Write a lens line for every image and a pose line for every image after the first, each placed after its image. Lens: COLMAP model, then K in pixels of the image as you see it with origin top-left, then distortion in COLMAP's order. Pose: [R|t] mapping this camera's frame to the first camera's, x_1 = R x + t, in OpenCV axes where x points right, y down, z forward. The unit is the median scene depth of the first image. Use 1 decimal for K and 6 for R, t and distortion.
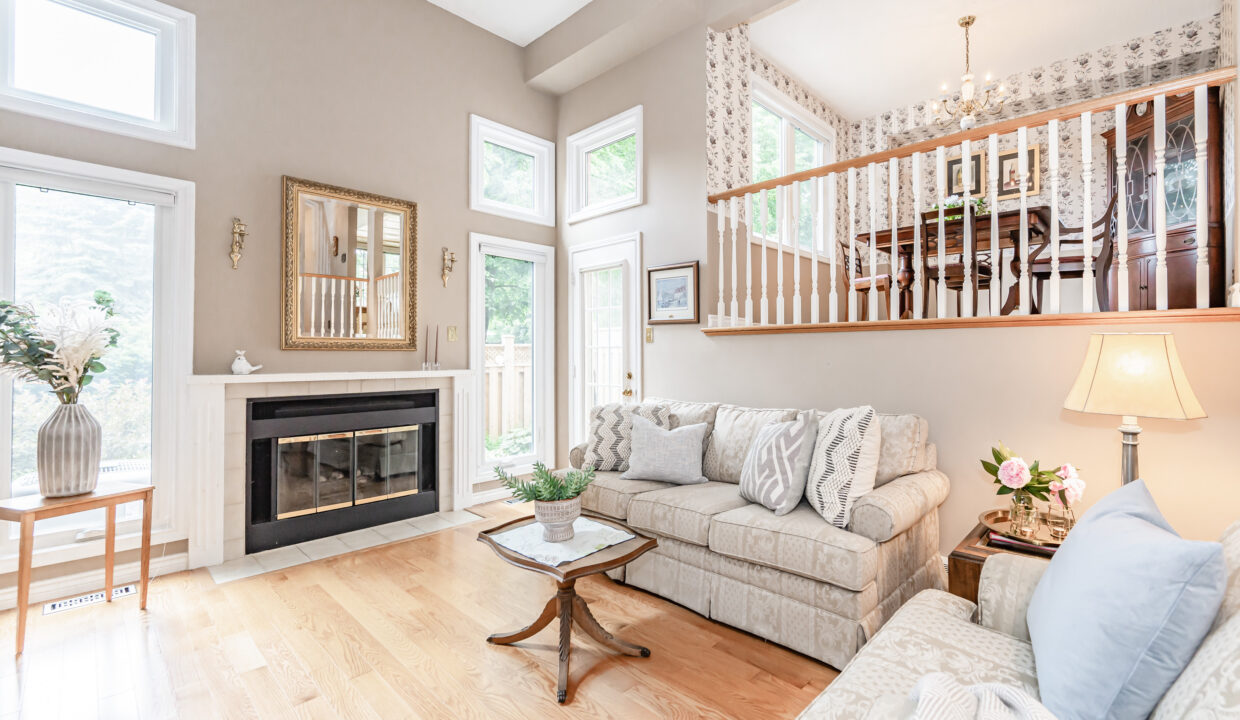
lens RADIAL K [[425.4, 0, 620.6], [0, 425.4, 353.4], [0, 0, 1]] dist [0.000725, 0.000060]
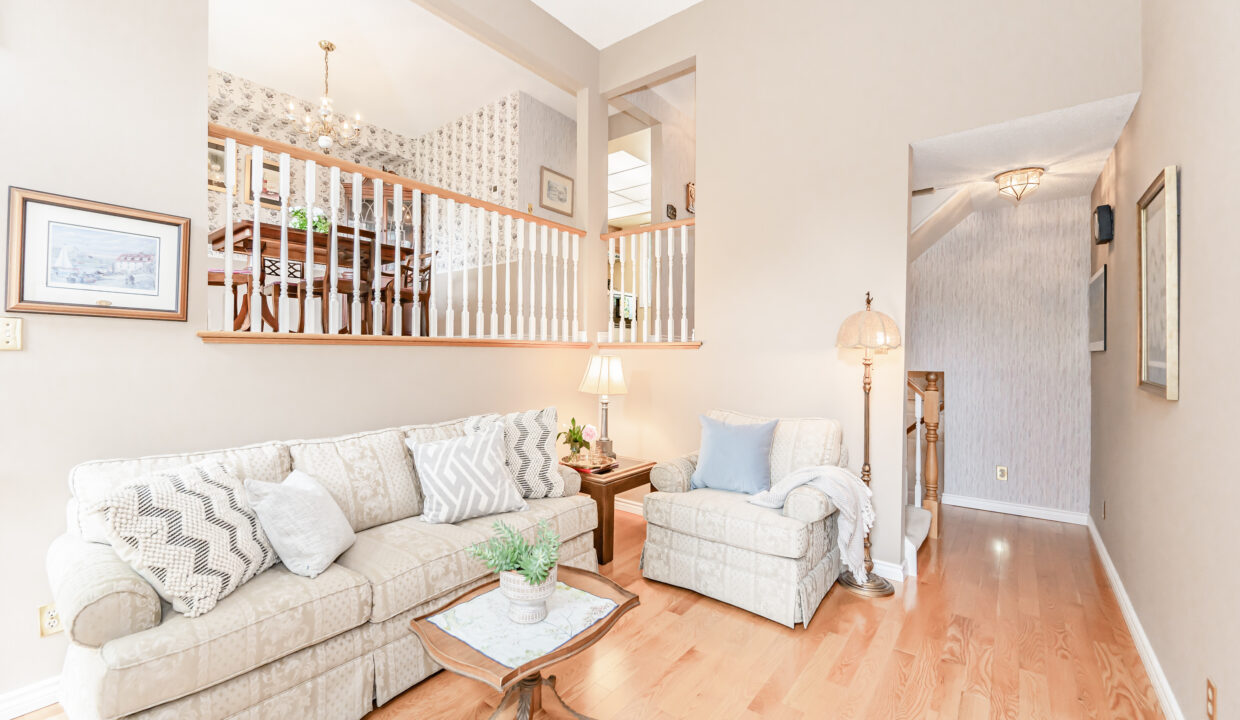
lens RADIAL K [[500.7, 0, 617.7], [0, 500.7, 356.9], [0, 0, 1]] dist [0.001562, 0.000144]
pose [[-0.001416, 0.006924, 0.999975, -0.498015], [0.015539, 0.999855, -0.006902, -0.006532], [-0.999878, 0.015529, -0.001523, 0.397691]]
